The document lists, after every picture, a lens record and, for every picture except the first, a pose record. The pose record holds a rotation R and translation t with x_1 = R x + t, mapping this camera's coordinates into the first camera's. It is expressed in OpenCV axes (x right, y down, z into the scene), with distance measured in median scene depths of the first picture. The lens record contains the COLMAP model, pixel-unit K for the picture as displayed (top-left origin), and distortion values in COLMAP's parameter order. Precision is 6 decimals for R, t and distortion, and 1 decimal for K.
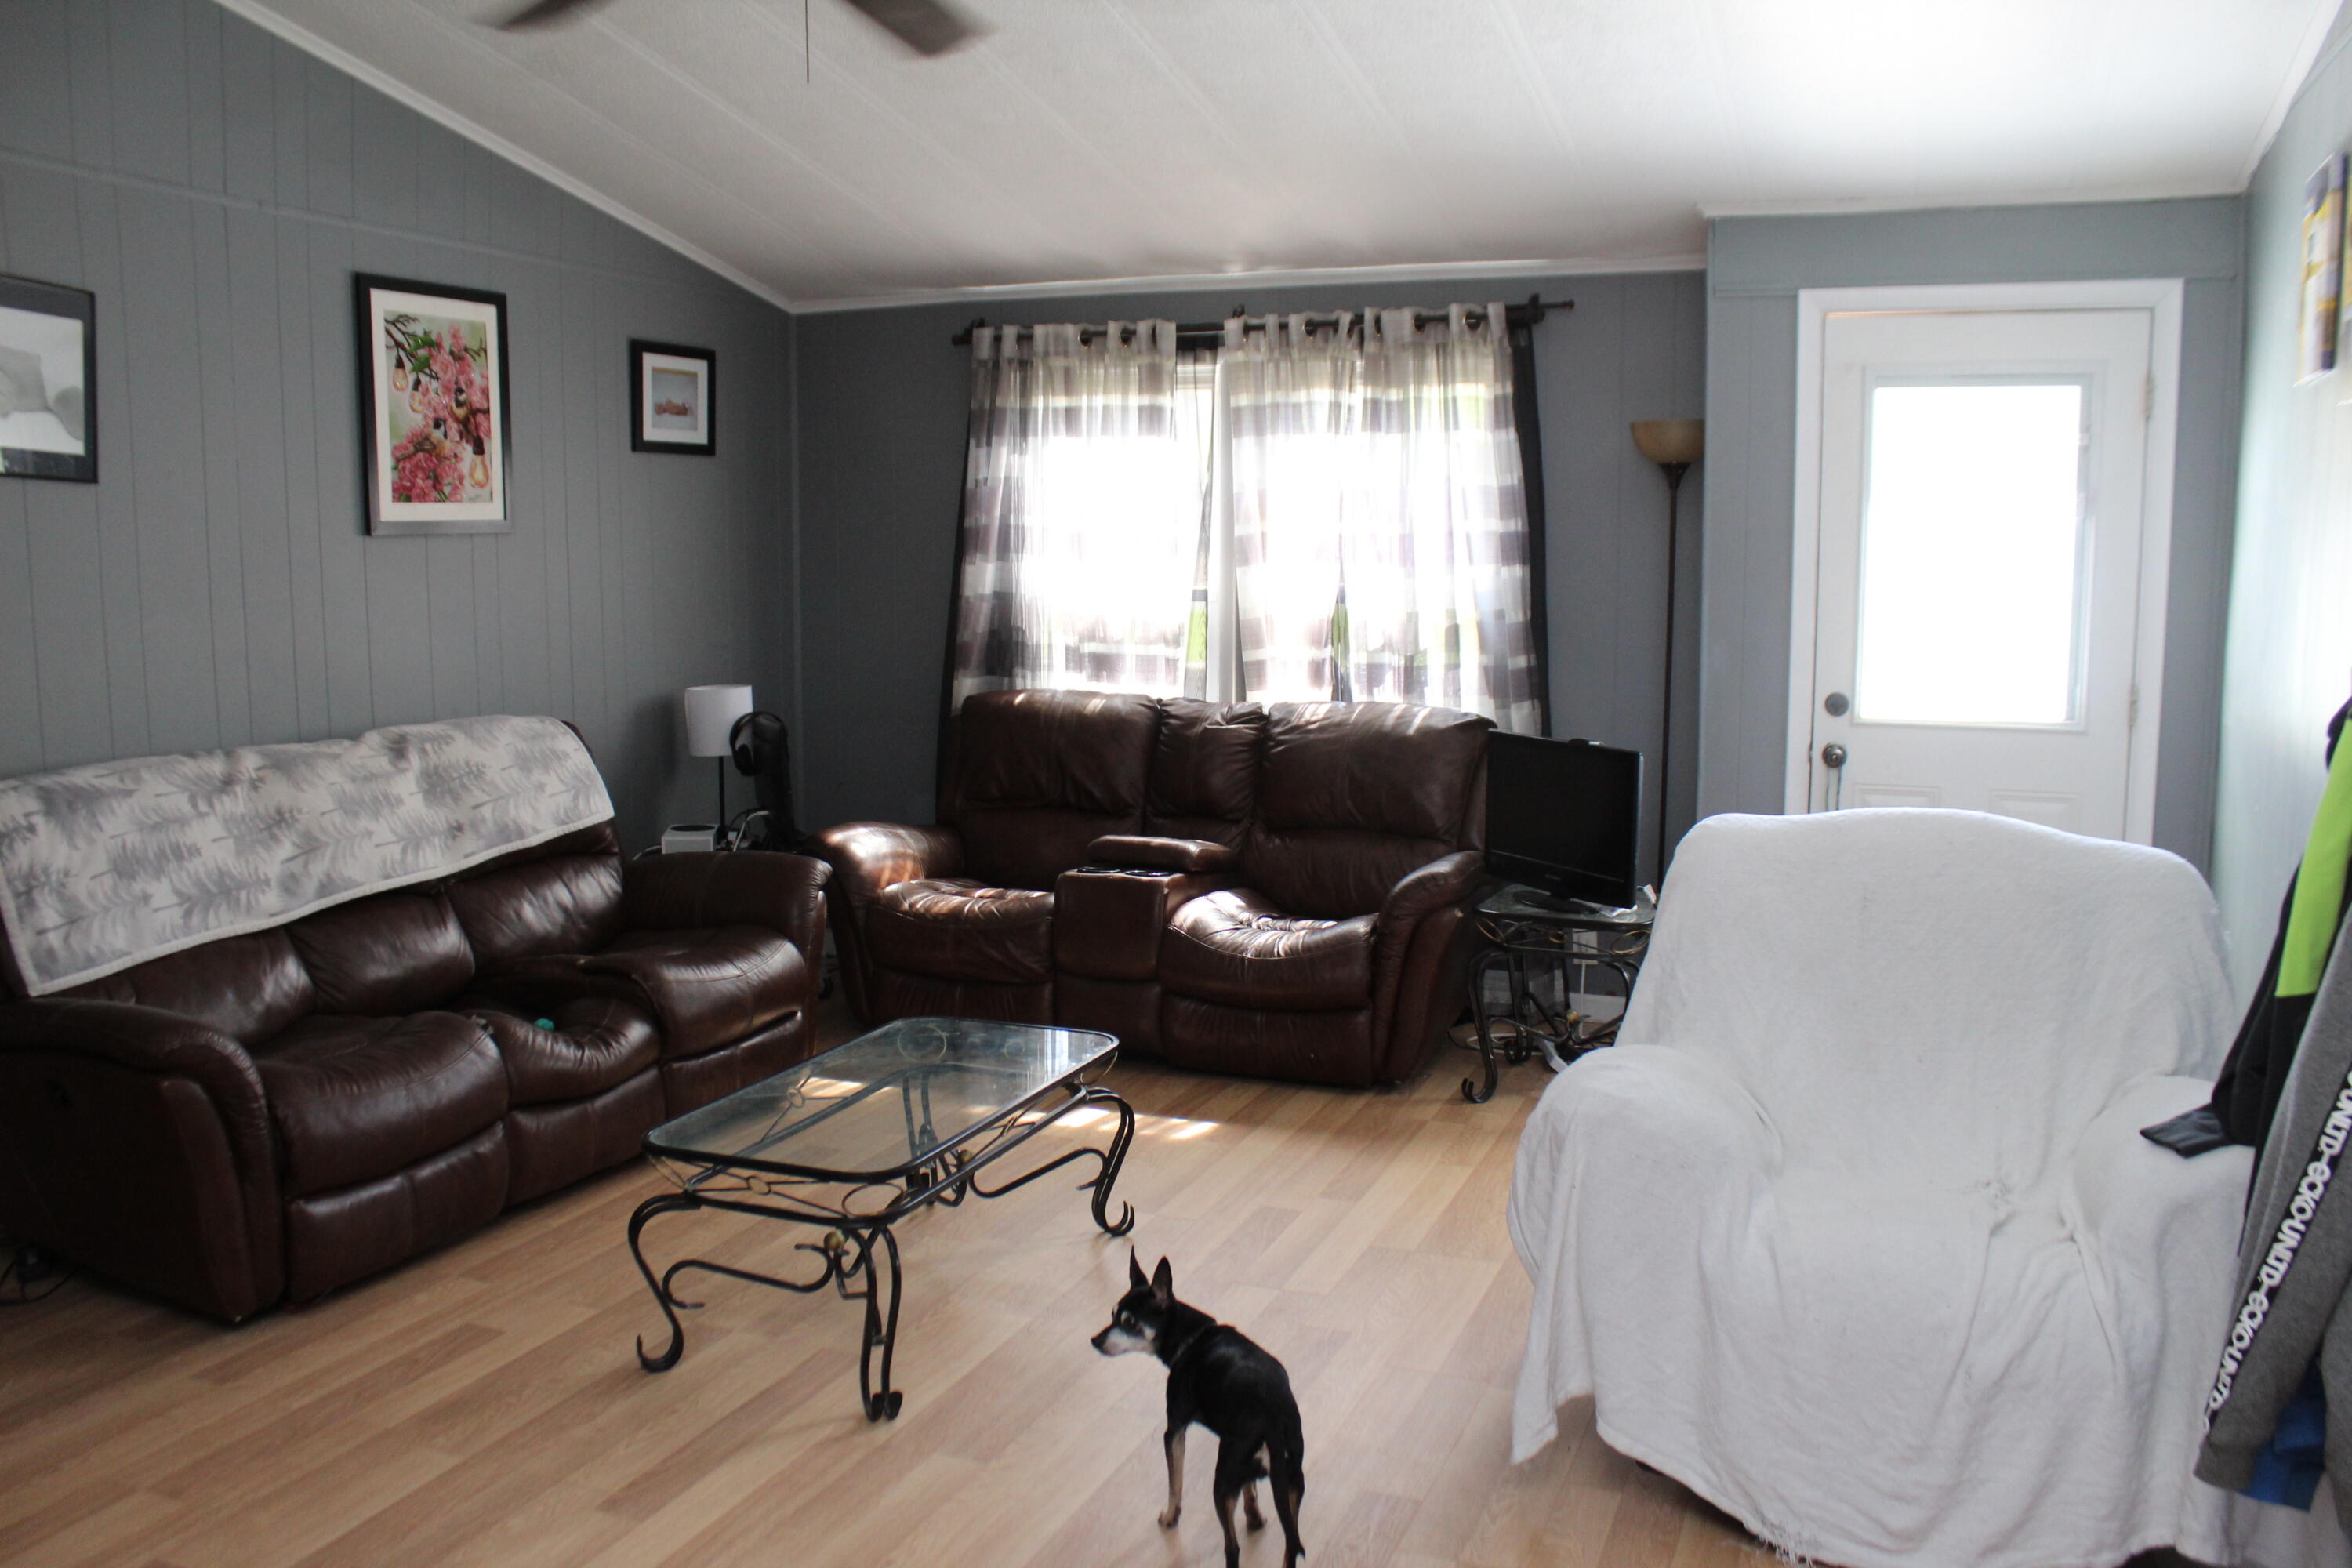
lens RADIAL K [[1941.9, 0, 1157.9], [0, 1941.9, 820.9], [0, 0, 1]] dist [-0.149387, 0.138787]
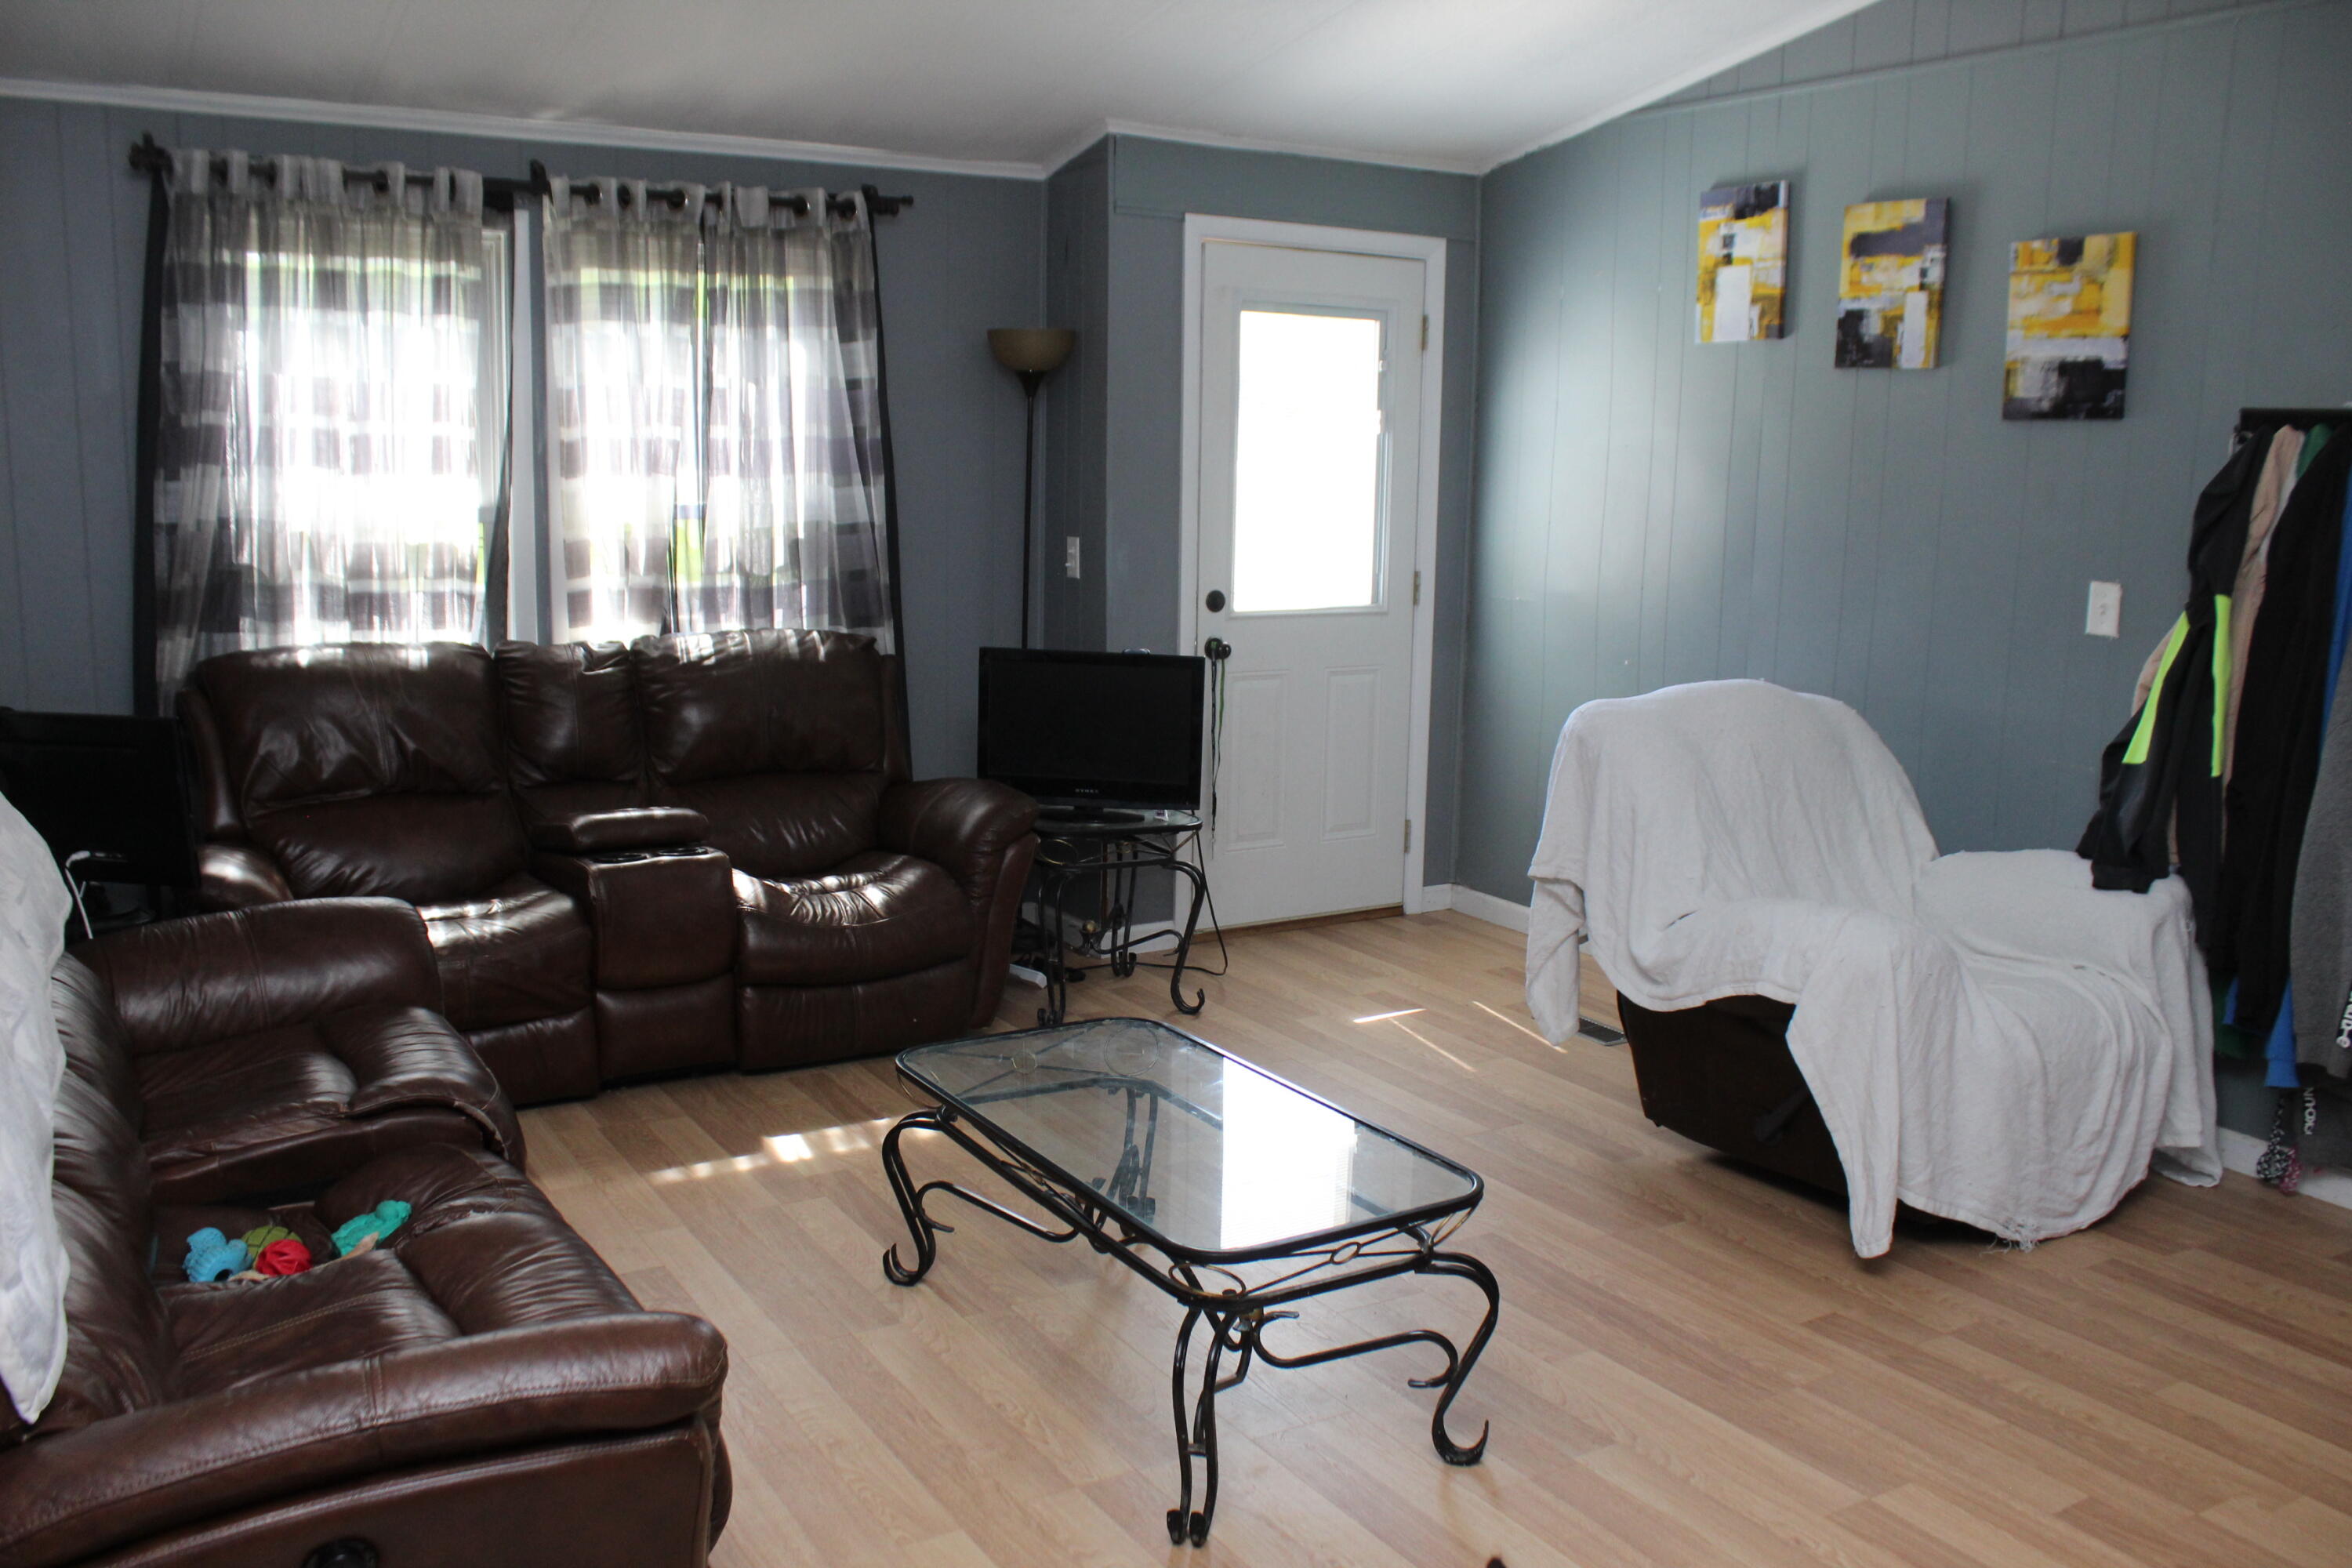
lens RADIAL K [[1941.9, 0, 1157.9], [0, 1941.9, 820.9], [0, 0, 1]] dist [-0.149387, 0.138787]
pose [[0.603610, -0.144193, 0.784132, -0.494837], [0.095873, 0.989500, 0.108157, -0.053386], [-0.791494, 0.009892, 0.611097, 0.314525]]
